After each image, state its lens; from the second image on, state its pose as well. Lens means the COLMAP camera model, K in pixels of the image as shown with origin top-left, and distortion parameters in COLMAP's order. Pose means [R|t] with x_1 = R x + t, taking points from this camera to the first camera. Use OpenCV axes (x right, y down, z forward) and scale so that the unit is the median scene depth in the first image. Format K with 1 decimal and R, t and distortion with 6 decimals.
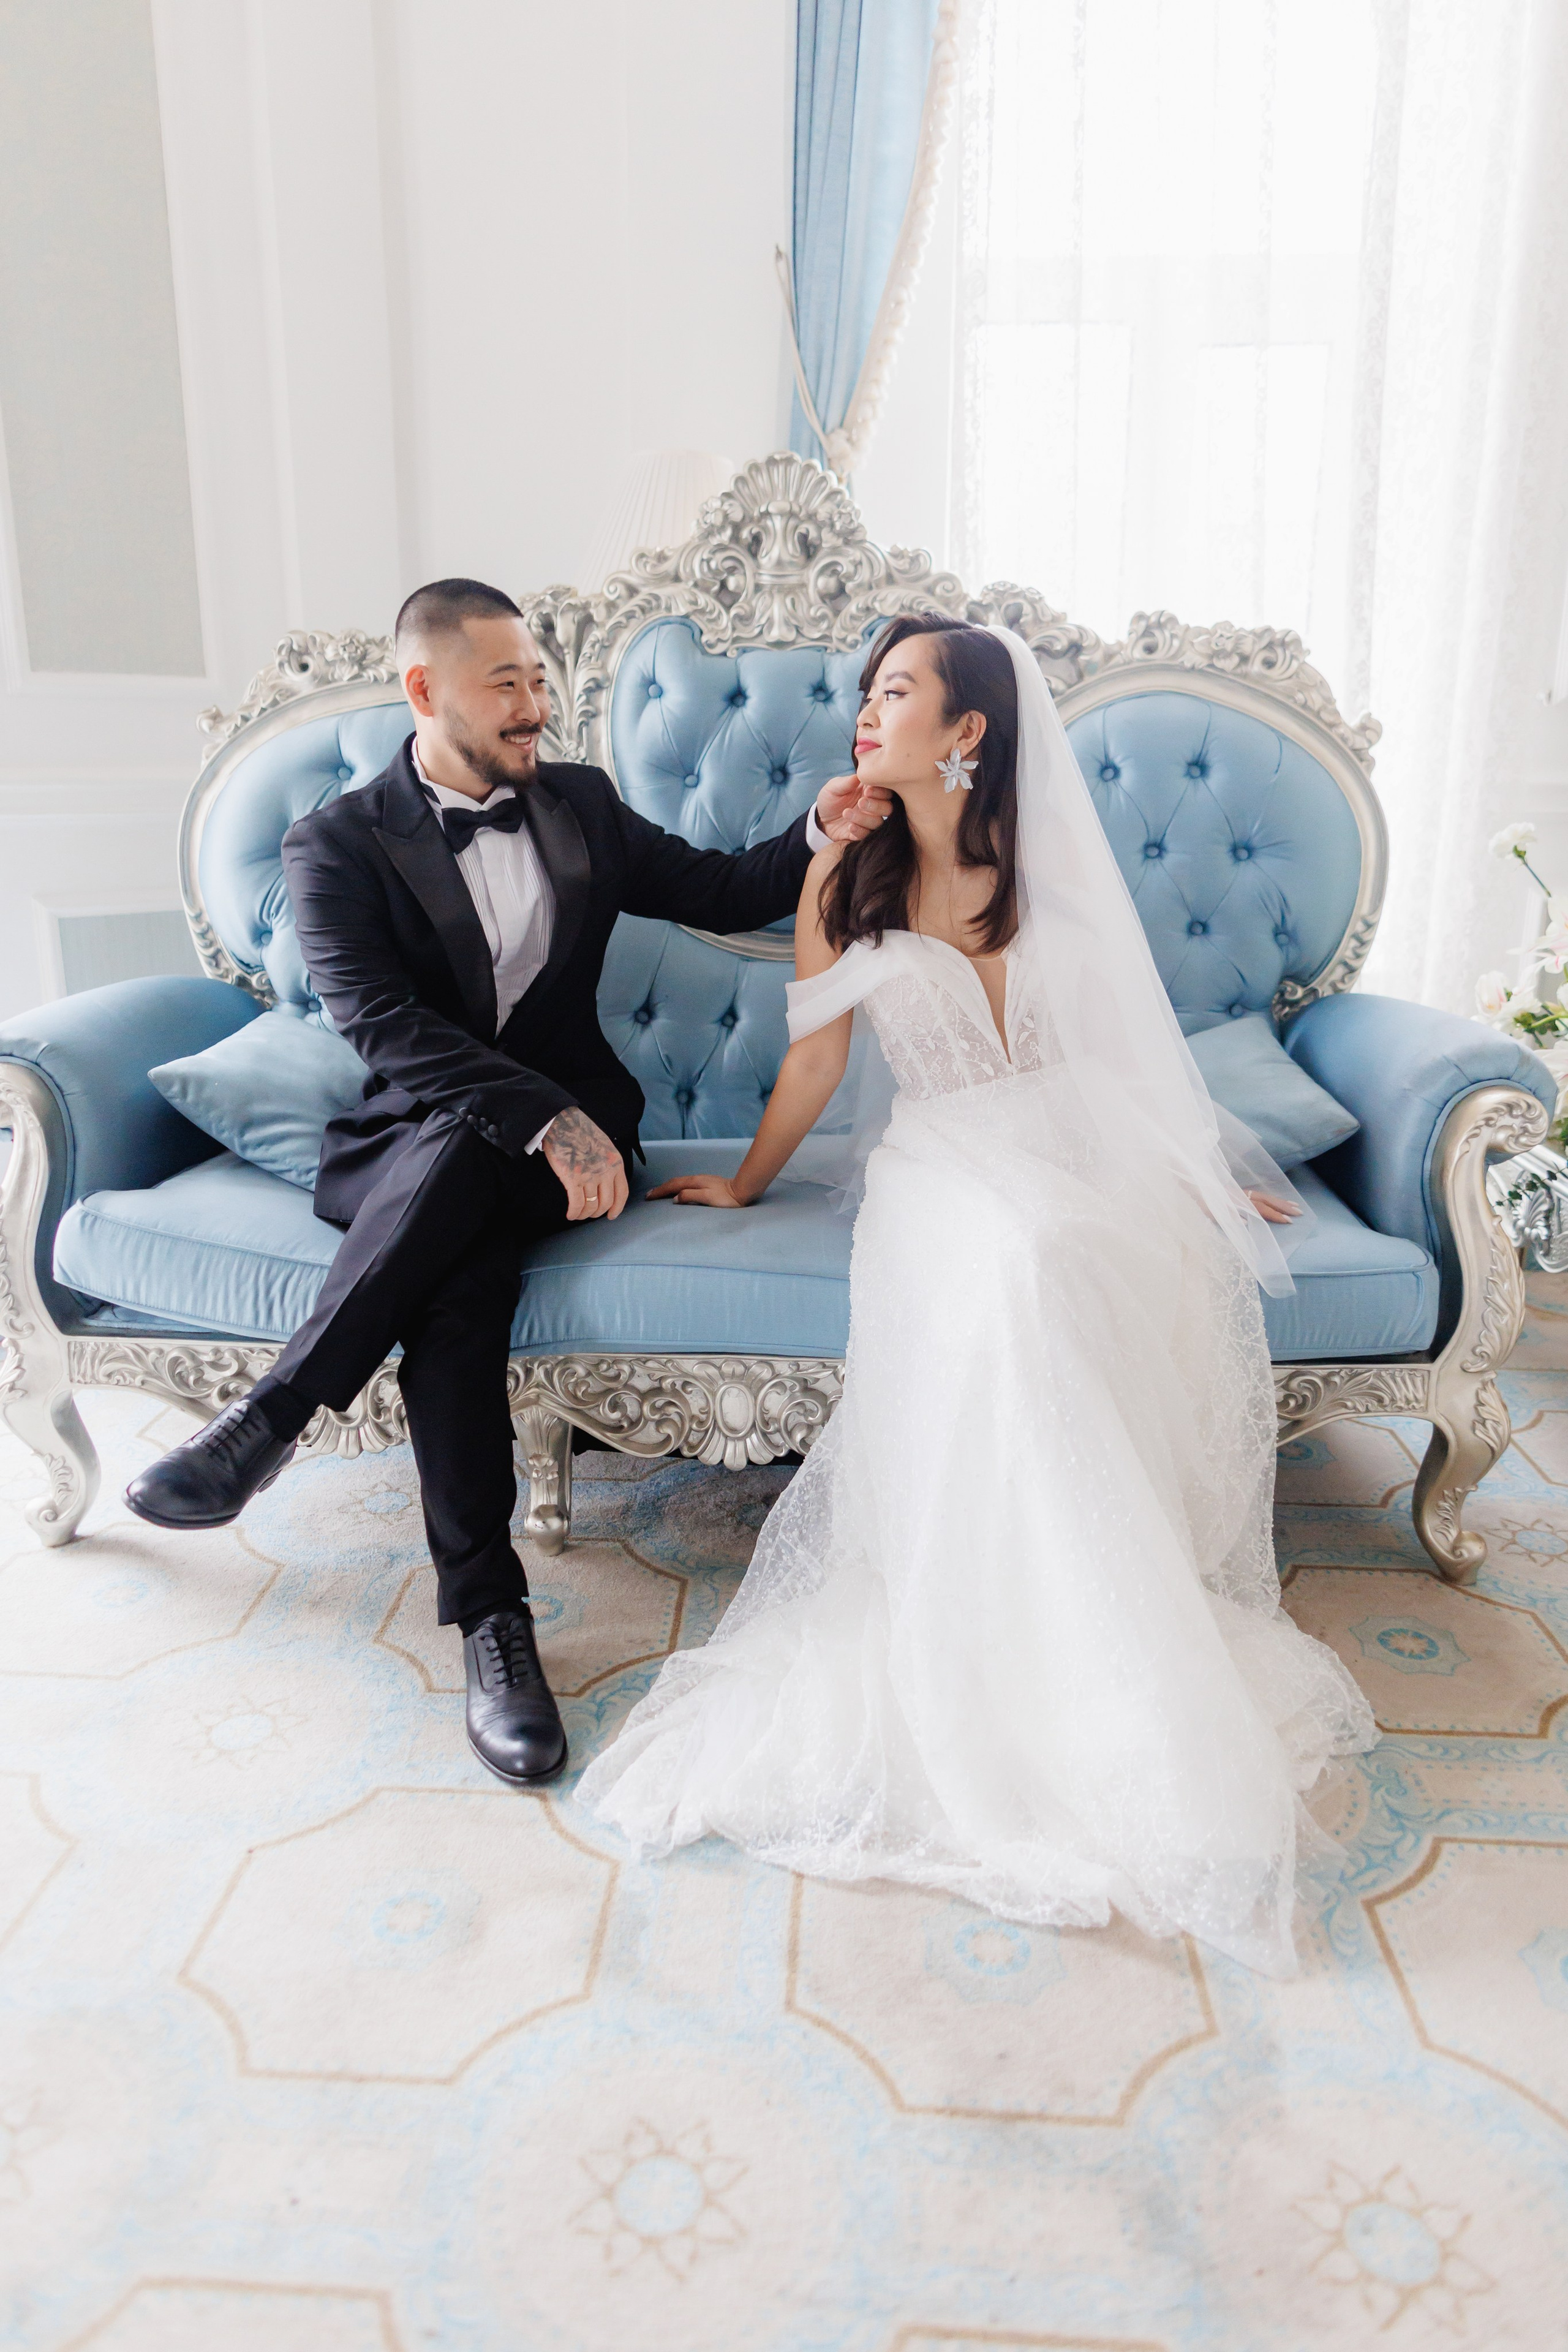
lens RADIAL K [[1605.1, 0, 799.4], [0, 1605.1, 1148.0], [0, 0, 1]] dist [0.025520, -0.014940]
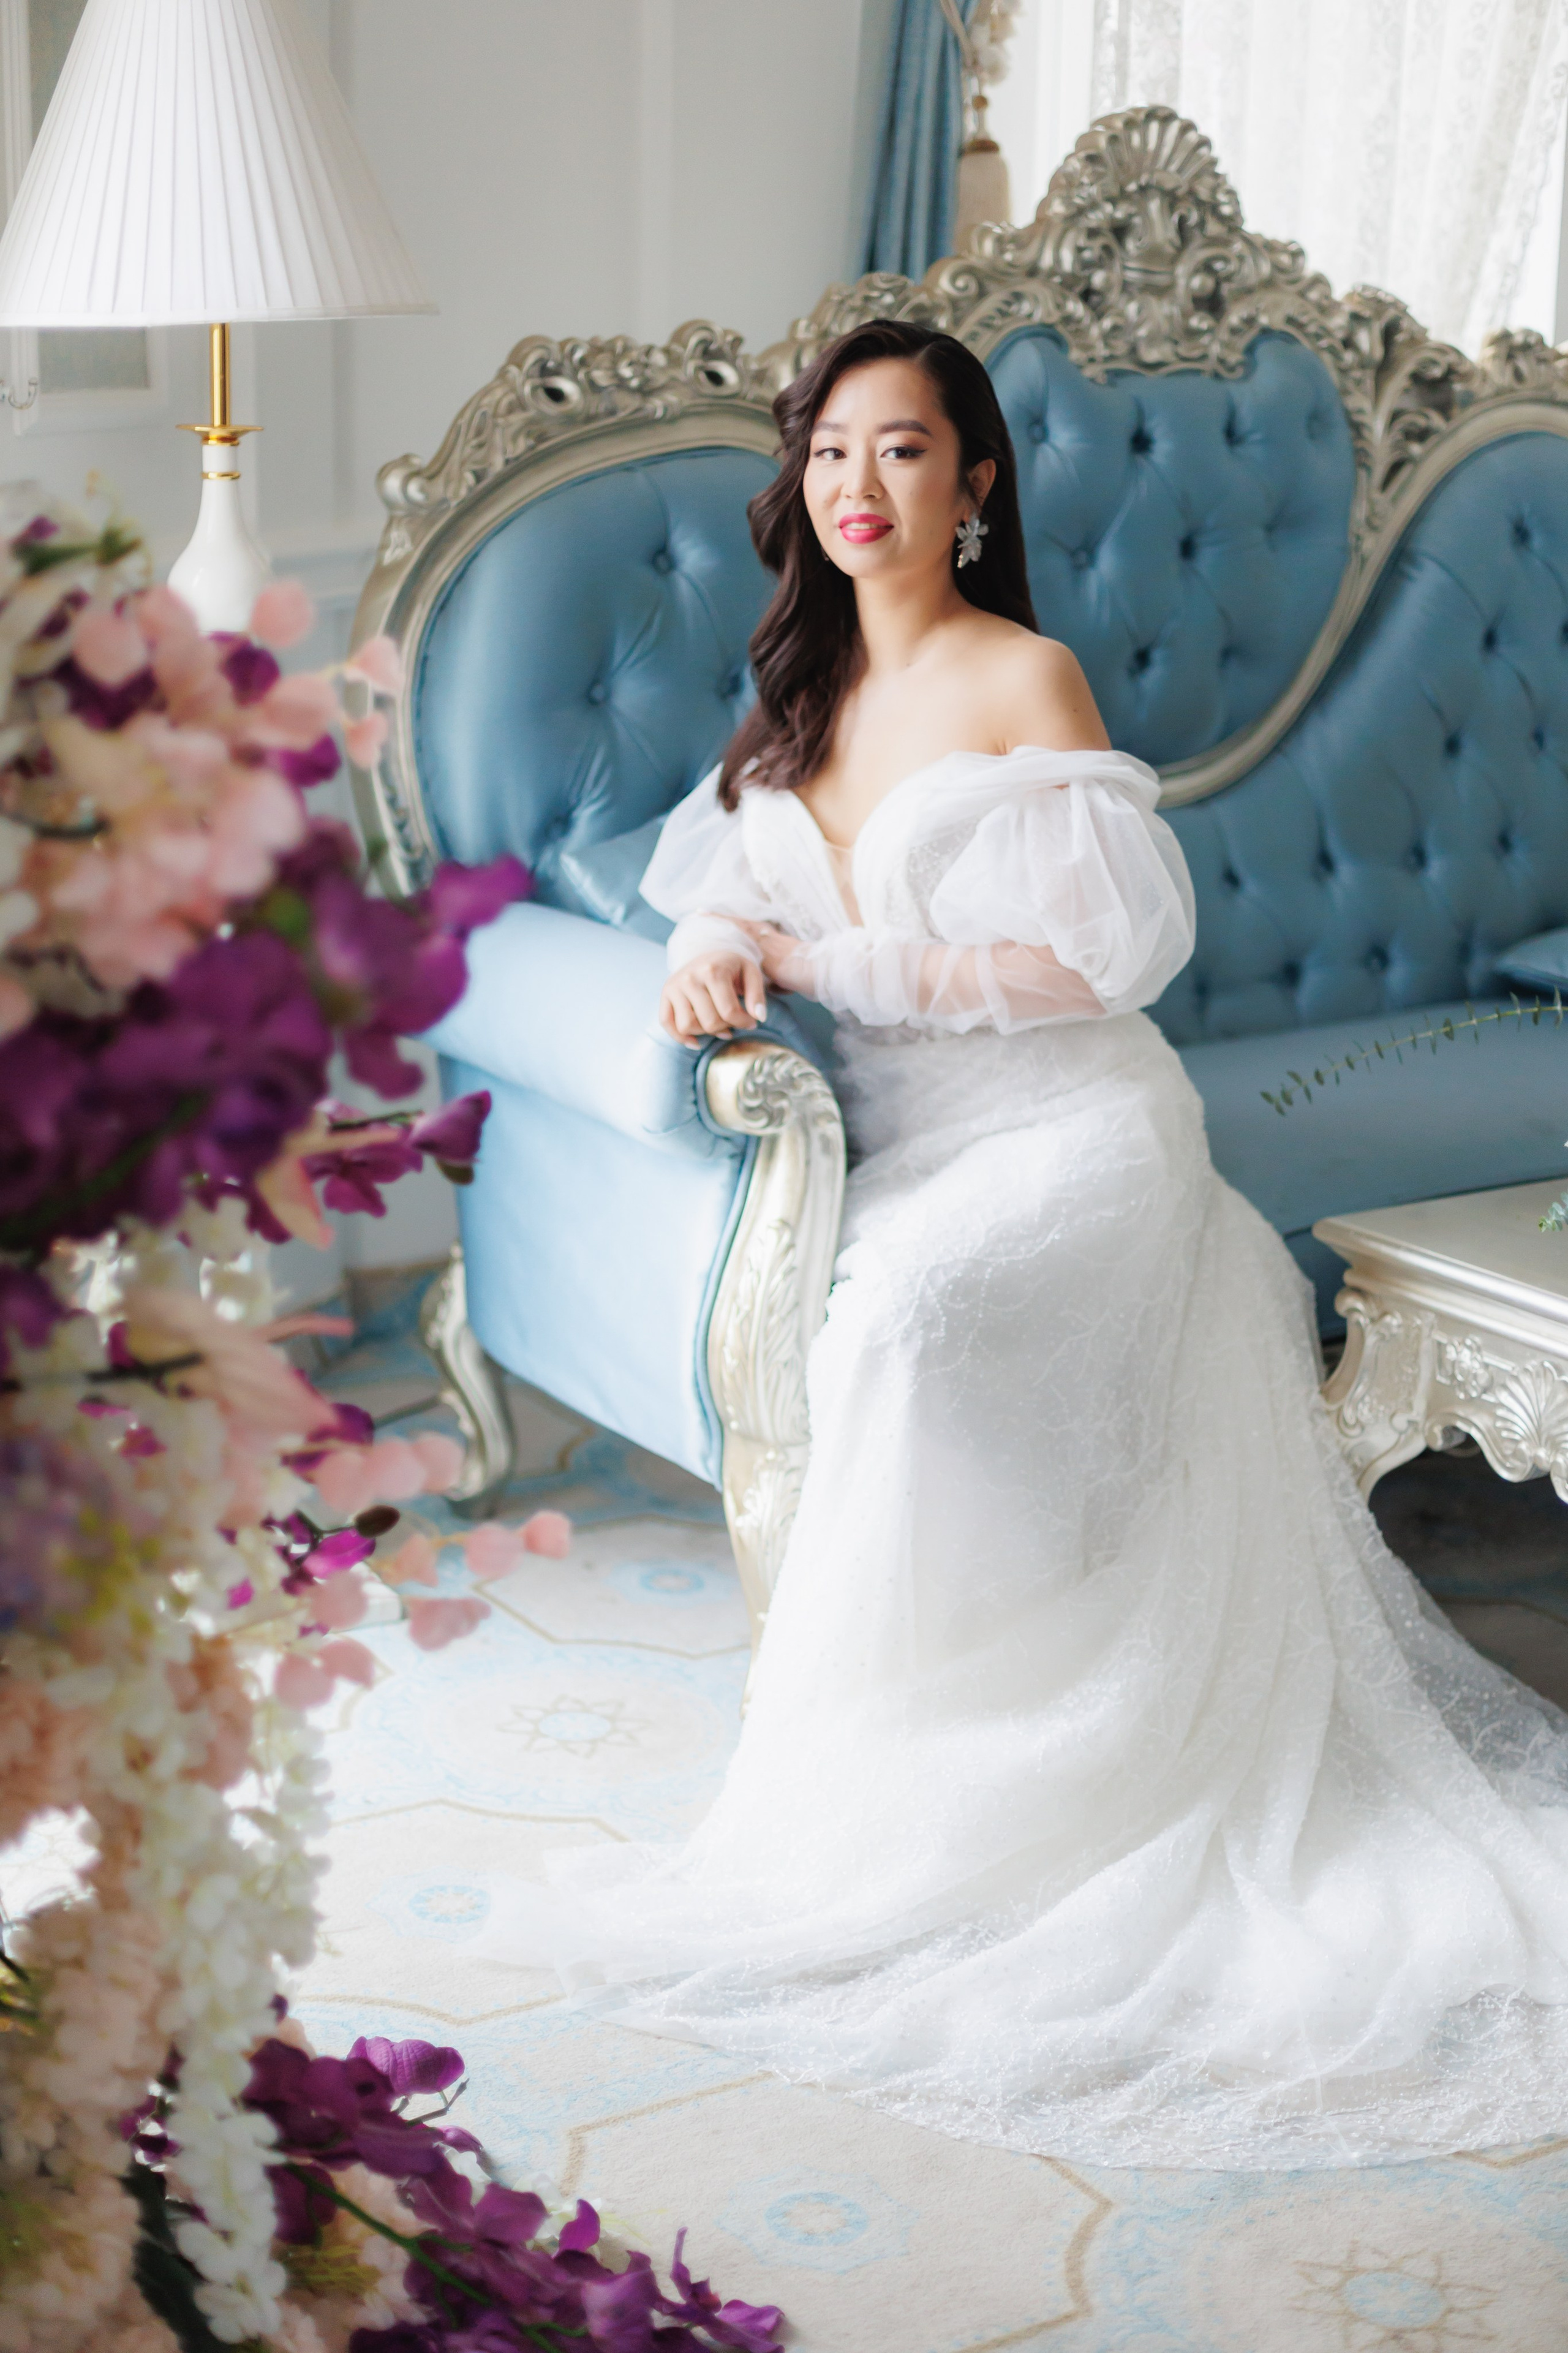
lens RADIAL K [[3407.3, 0, 873.5], [0, 3407.3, 1165.5], [0, 0, 1]] dist [-0.007700, 0.000000]
pose [[0.798124, -0.131957, 0.587865, -1.056008], [0.127065, 0.990641, 0.049856, -0.052993], [-0.588941, 0.034906, 0.807422, -0.136488]]
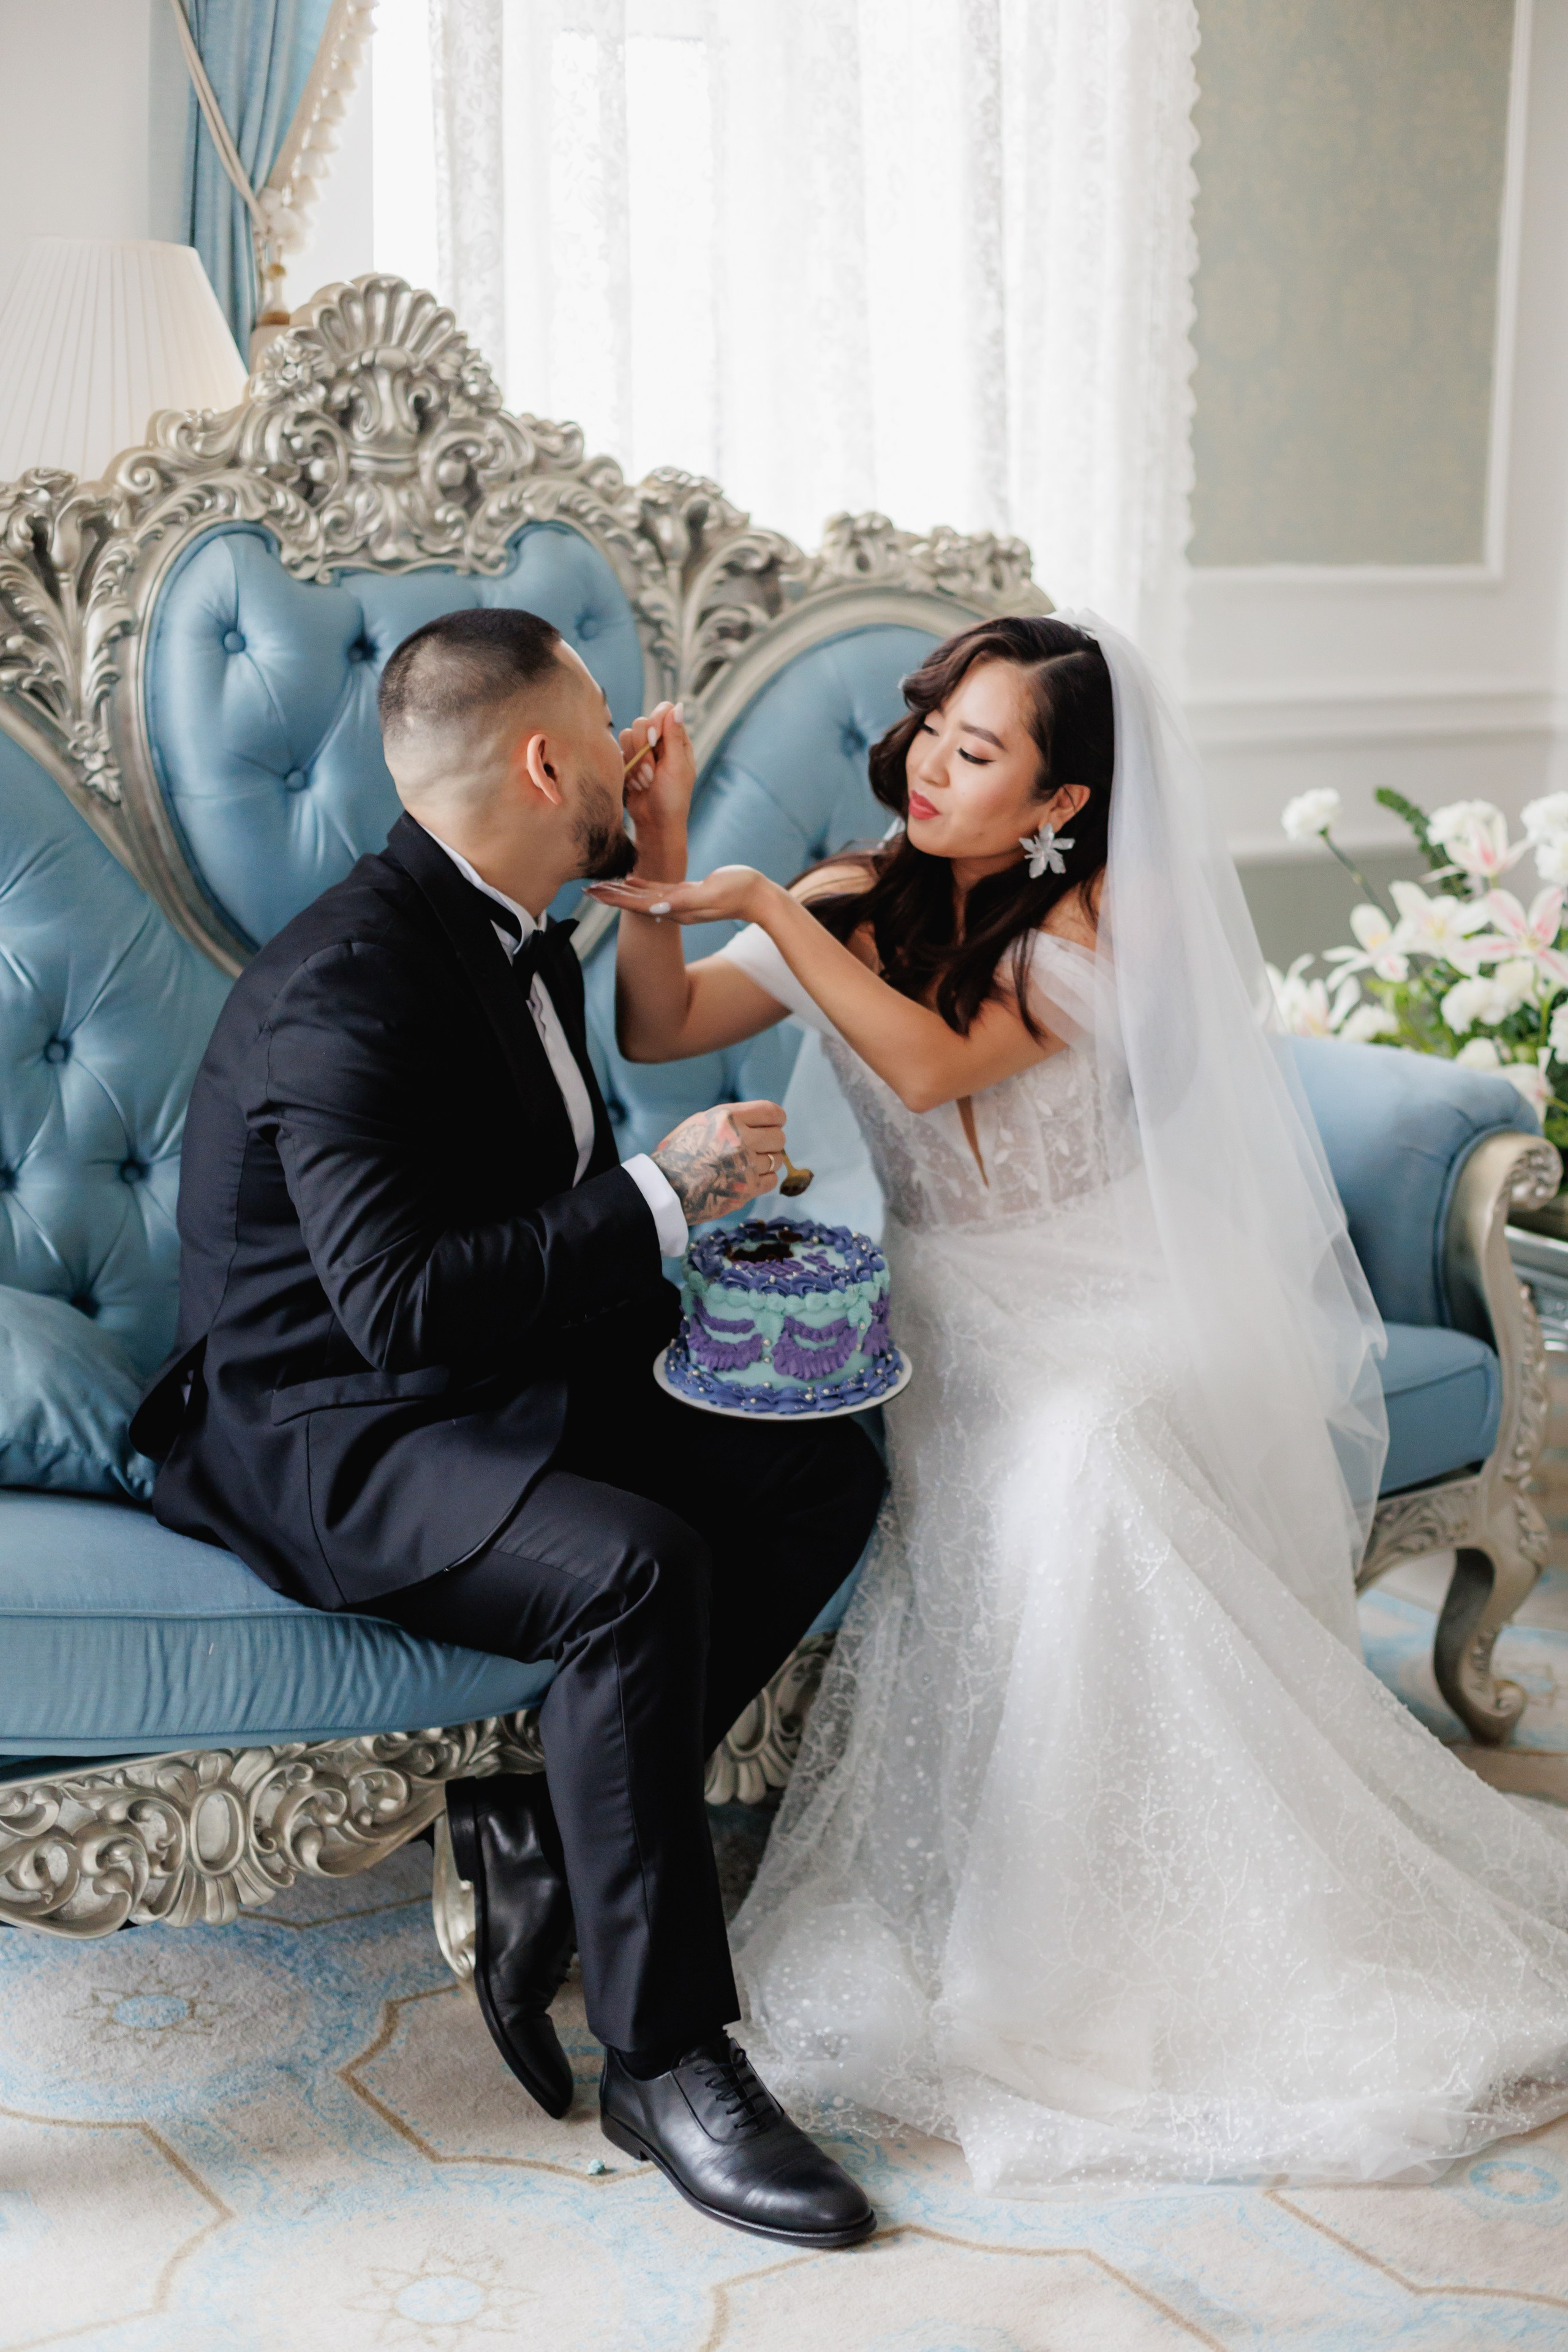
lens RADIAL K [[3406.1, 0, 786.6], [0, 3406.1, 1158.5], [0, 0, 1]] dist [-0.007700, 0.000000]
pose [[0.814085, -0.113083, 0.569630, -0.687965], [0.131764, 0.991245, 0.008472, -0.069756], [-0.565601, 0.068160, 0.821858, -0.187046]]
